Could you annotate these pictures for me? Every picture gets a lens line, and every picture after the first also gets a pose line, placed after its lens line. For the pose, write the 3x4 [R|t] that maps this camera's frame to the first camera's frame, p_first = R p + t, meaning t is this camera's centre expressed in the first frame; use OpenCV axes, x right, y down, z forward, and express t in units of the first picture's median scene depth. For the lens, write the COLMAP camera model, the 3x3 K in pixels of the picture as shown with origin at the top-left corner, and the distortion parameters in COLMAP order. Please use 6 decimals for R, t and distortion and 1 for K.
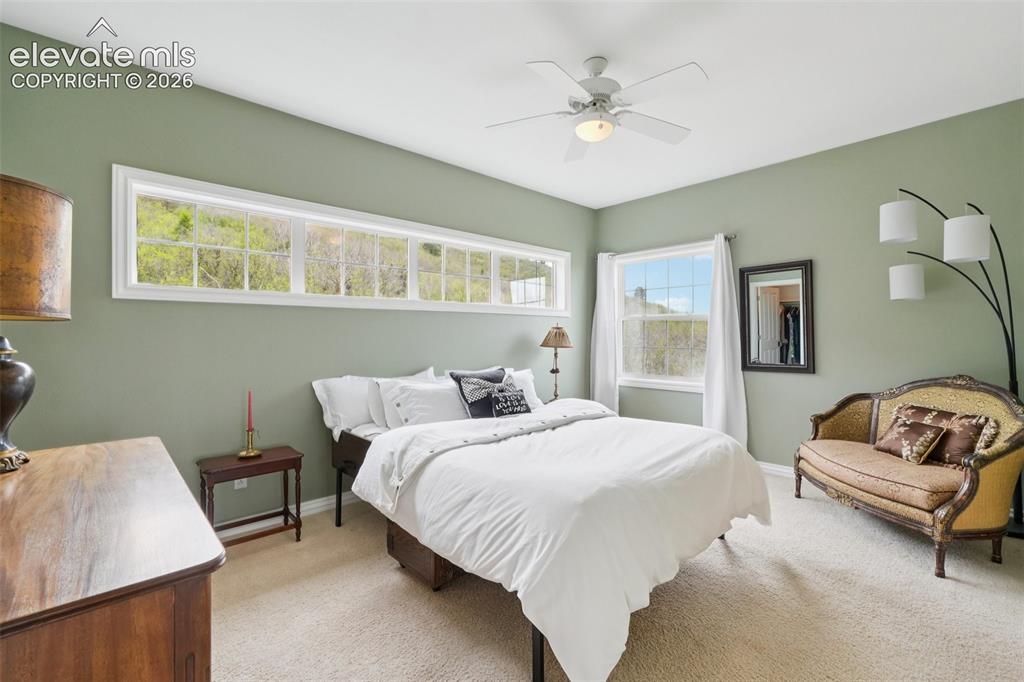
lens RADIAL K [[440.2, 0, 512.6], [0, 440.2, 337.4], [0, 0, 1]] dist [-0.006349, 0.002027]
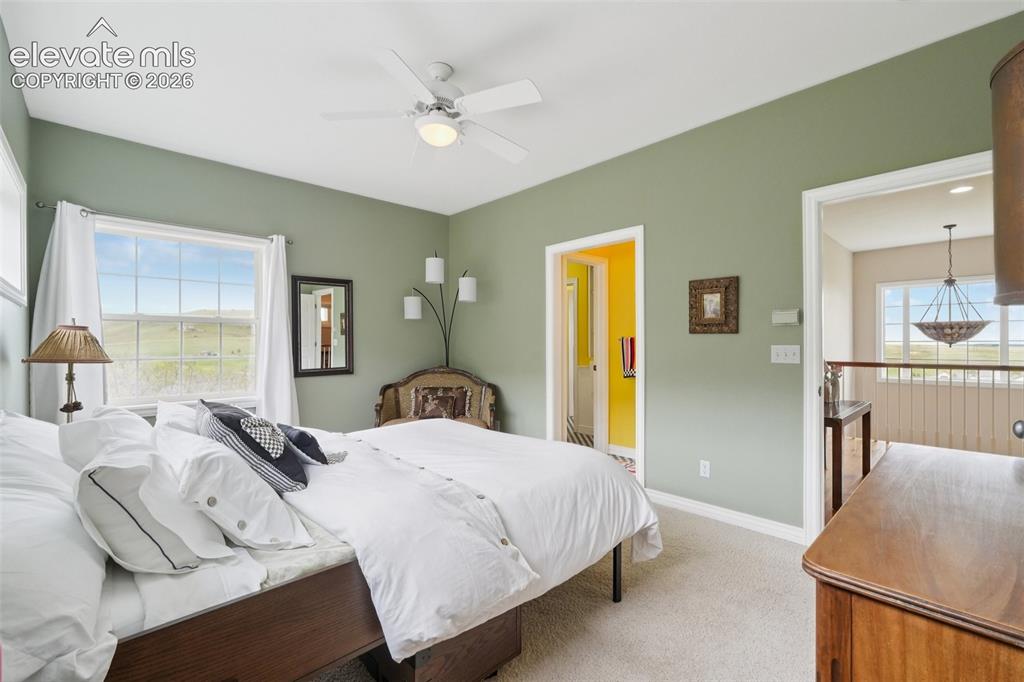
lens RADIAL K [[440.2, 0, 514.2], [0, 440.2, 343.6], [0, 0, 1]] dist [-0.006349, 0.002027]
pose [[-0.008828, 0.001724, 0.999960, -0.542802], [0.003496, 0.999992, -0.001694, 0.001994], [-0.999955, 0.003481, -0.008834, 0.562509]]
